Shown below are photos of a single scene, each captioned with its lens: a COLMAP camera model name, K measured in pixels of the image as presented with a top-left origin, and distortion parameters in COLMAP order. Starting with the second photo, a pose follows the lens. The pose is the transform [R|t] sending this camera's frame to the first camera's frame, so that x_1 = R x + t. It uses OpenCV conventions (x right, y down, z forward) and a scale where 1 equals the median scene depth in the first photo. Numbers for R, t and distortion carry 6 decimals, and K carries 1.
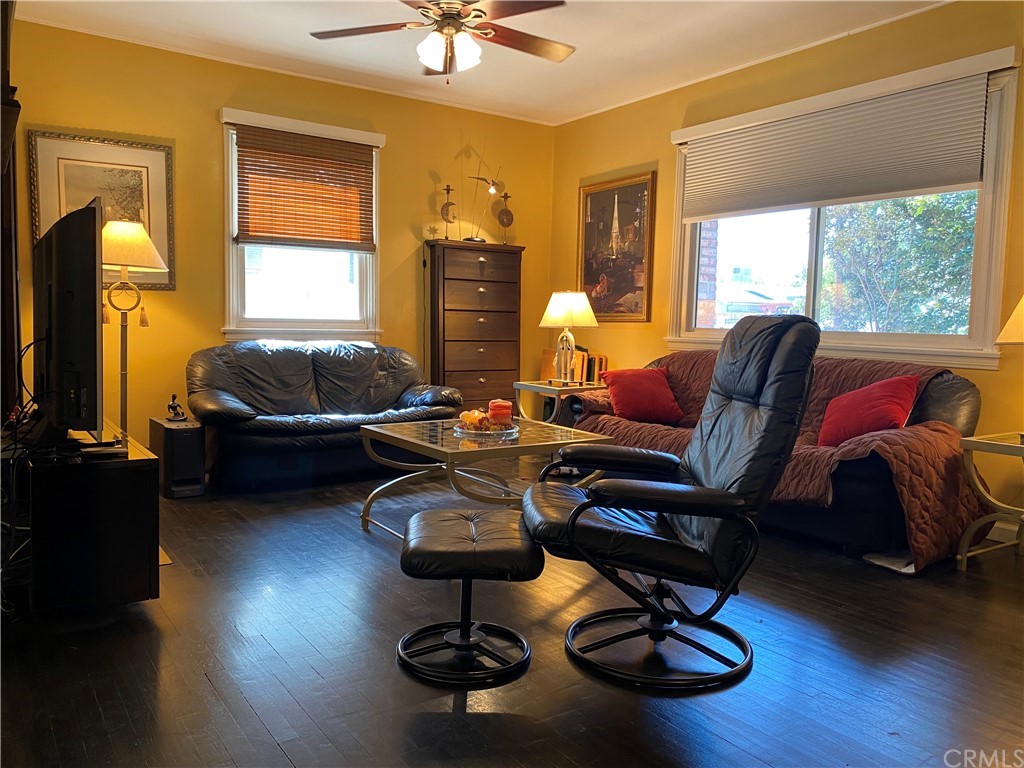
lens RADIAL K [[777.4, 0, 507.2], [0, 777.4, 387.2], [0, 0, 1]] dist [0.068848, -0.111803]
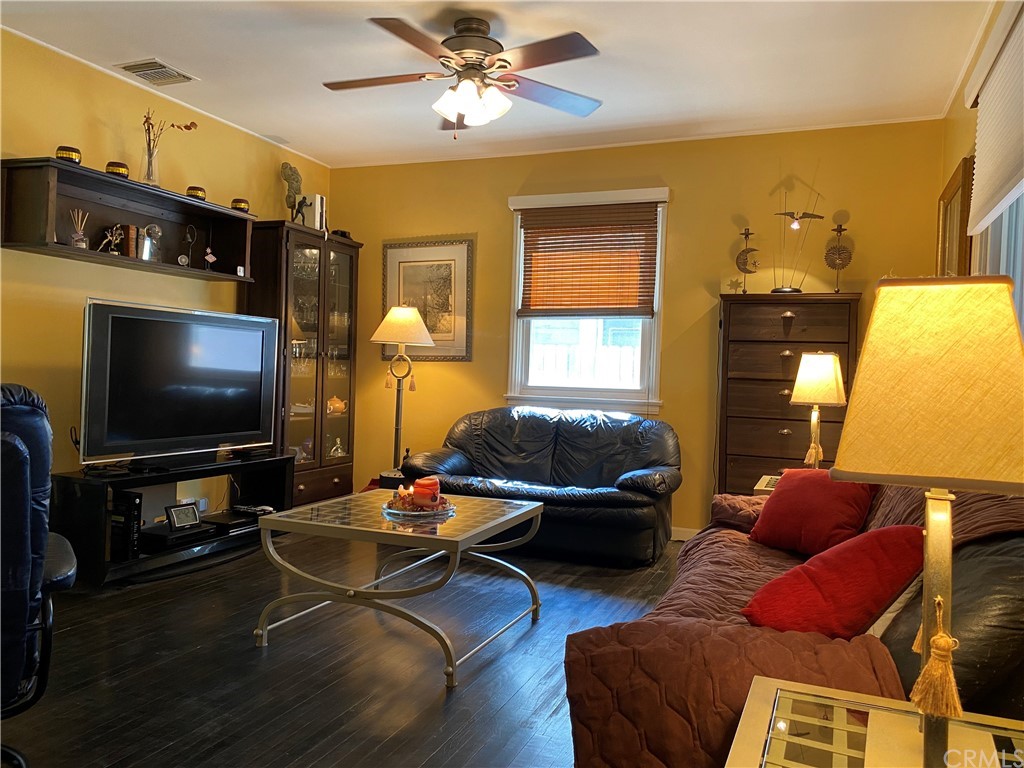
lens RADIAL K [[777.4, 0, 507.2], [0, 777.4, 387.2], [0, 0, 1]] dist [0.068848, -0.111803]
pose [[0.542214, 0.011589, -0.840160, 0.525206], [-0.091736, 0.994744, -0.045483, -0.034906], [0.835217, 0.101734, 0.540428, 0.393274]]
